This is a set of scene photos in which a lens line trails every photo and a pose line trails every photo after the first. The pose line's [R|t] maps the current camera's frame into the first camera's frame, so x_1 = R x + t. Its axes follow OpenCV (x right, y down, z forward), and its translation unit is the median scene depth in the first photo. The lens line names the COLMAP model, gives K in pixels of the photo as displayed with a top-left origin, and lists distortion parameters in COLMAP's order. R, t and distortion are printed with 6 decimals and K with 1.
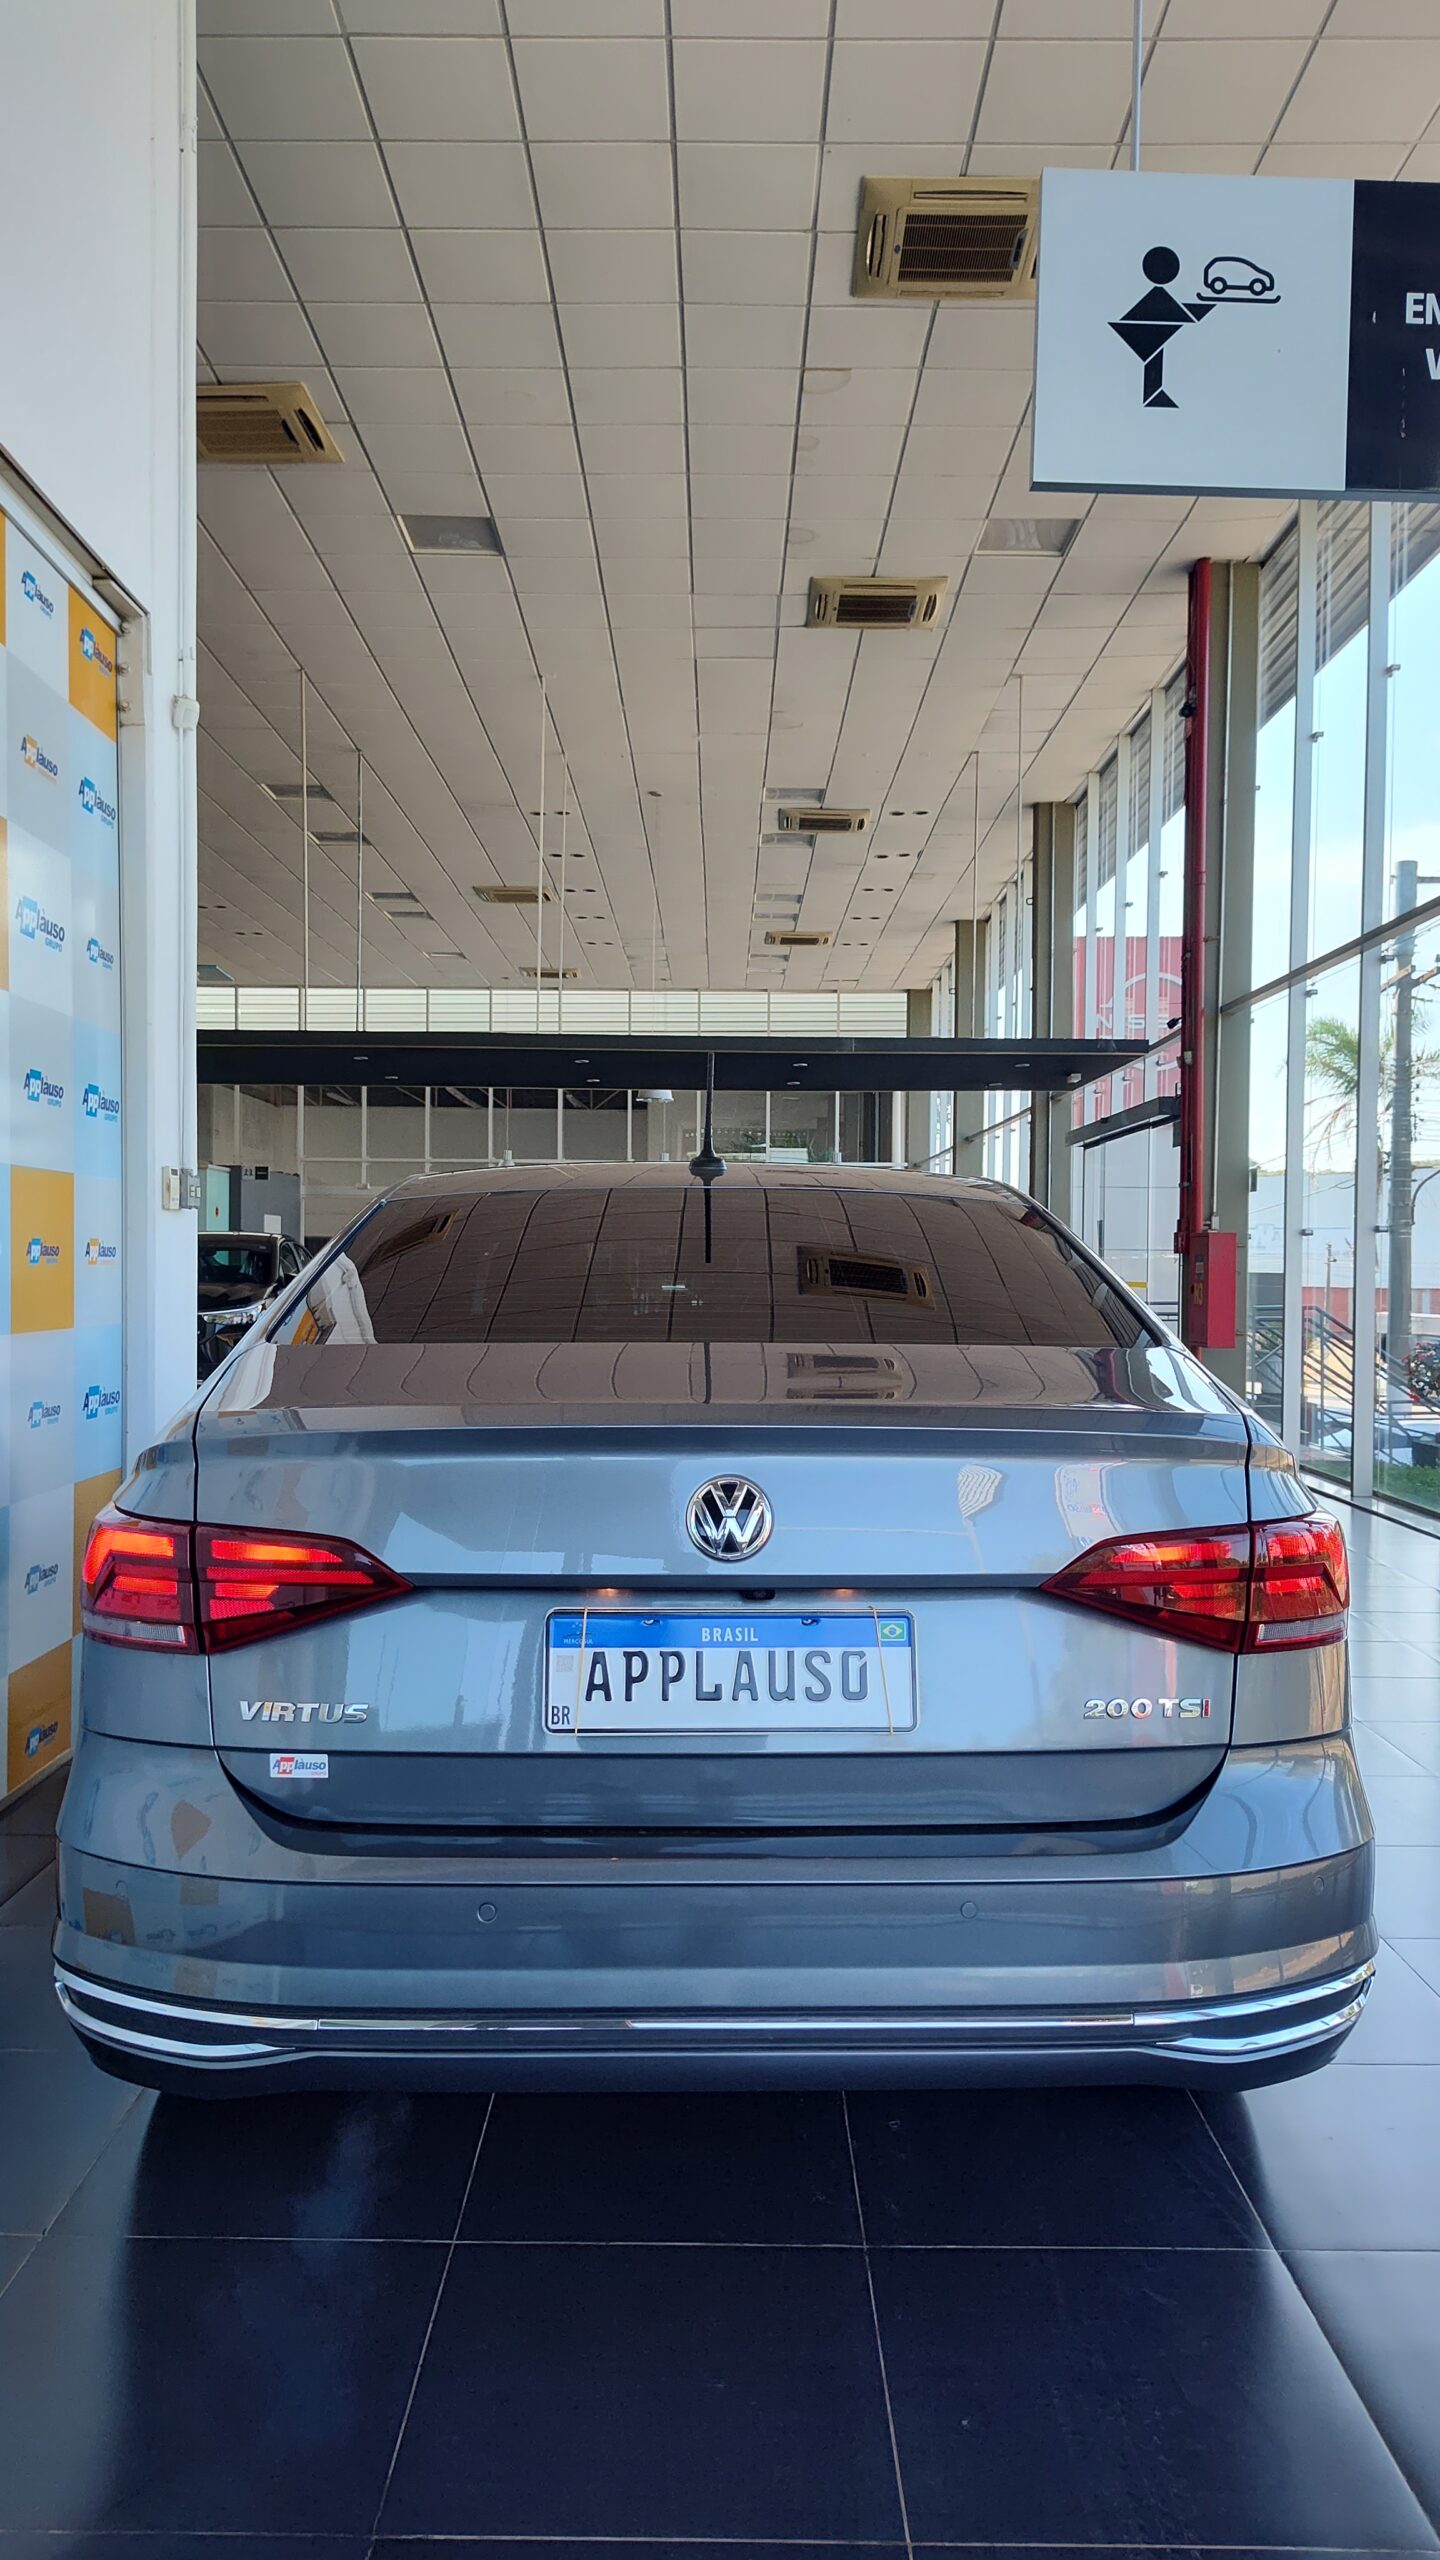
lens RADIAL K [[1767.1, 0, 726.0], [0, 1767.1, 1294.8], [0, 0, 1]] dist [0.053596, -0.060998]
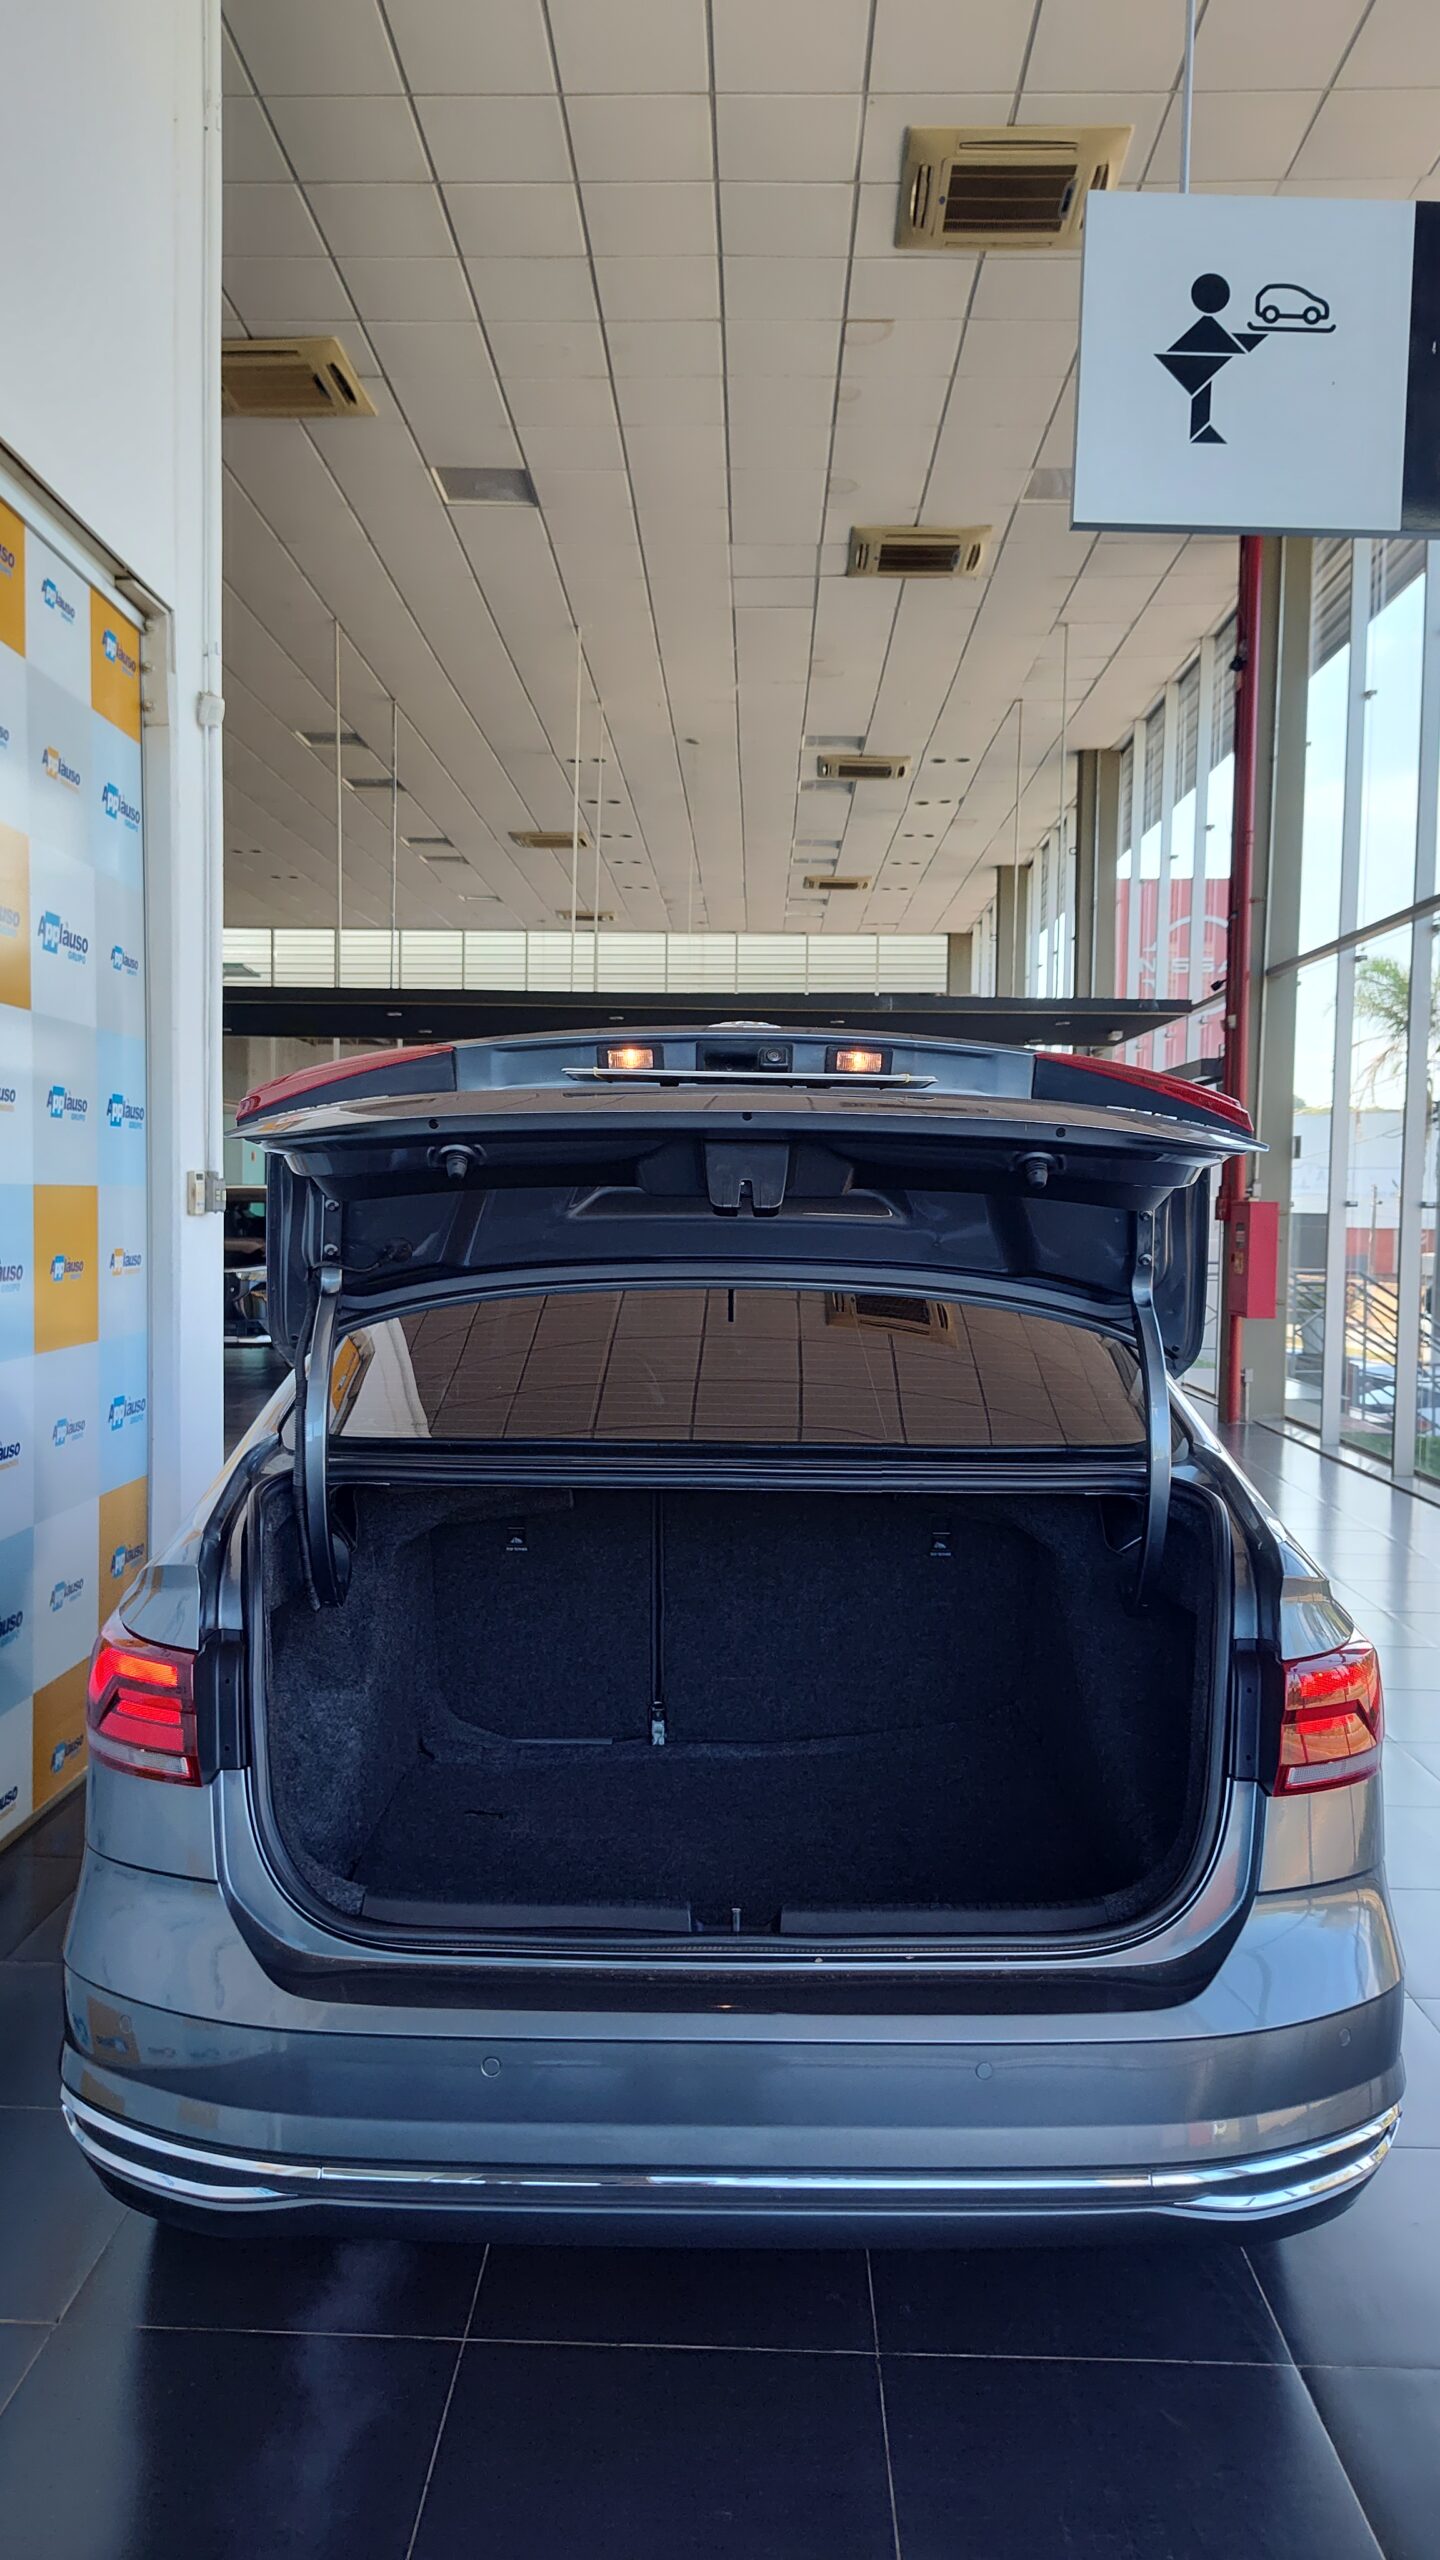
lens RADIAL K [[1772.9, 0, 720.0], [0, 1772.9, 1280.0], [0, 0, 1]] dist [0.055447, -0.067252]
pose [[0.999687, 0.007340, -0.023899, 0.002584], [-0.006649, 0.999561, 0.028861, -0.025596], [0.024101, -0.028693, 0.999298, 0.006374]]
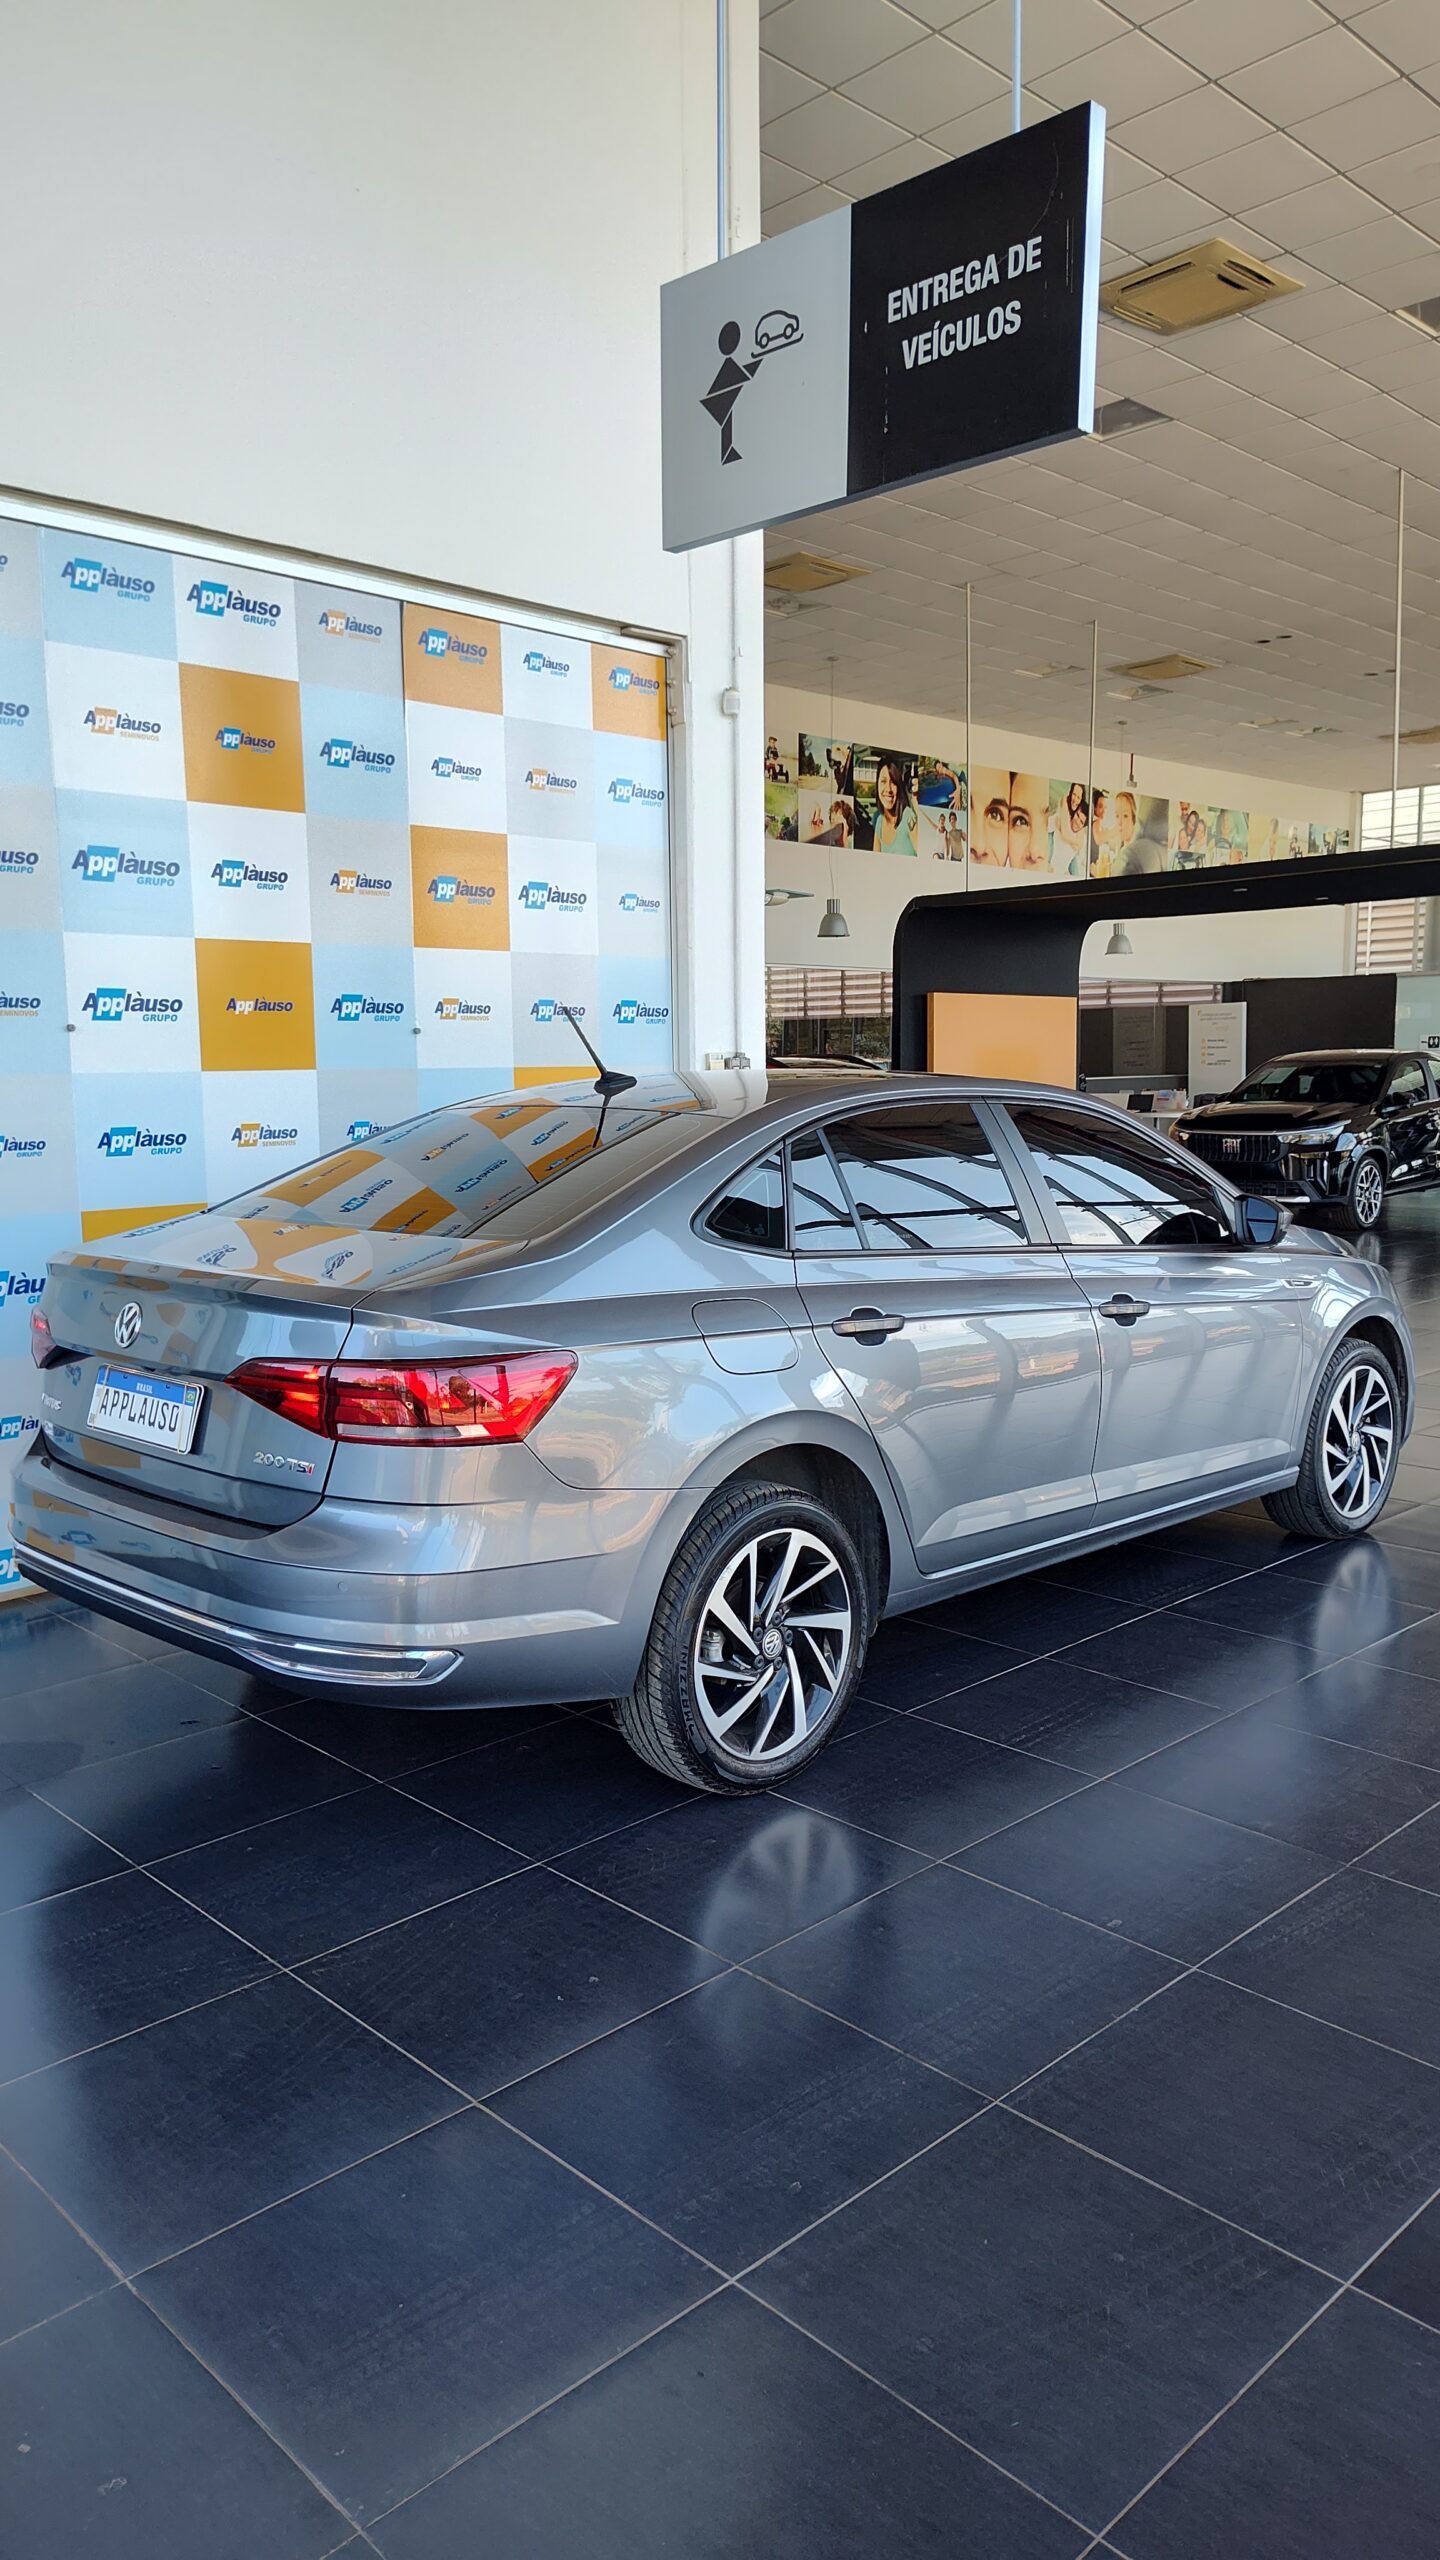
lens RADIAL K [[1767.1, 0, 726.0], [0, 1767.1, 1294.8], [0, 0, 1]] dist [0.053596, -0.060998]
pose [[0.690788, 0.078964, -0.718733, 0.402545], [0.003644, 0.993626, 0.112667, -0.025511], [0.723048, -0.080448, 0.686097, 0.043631]]
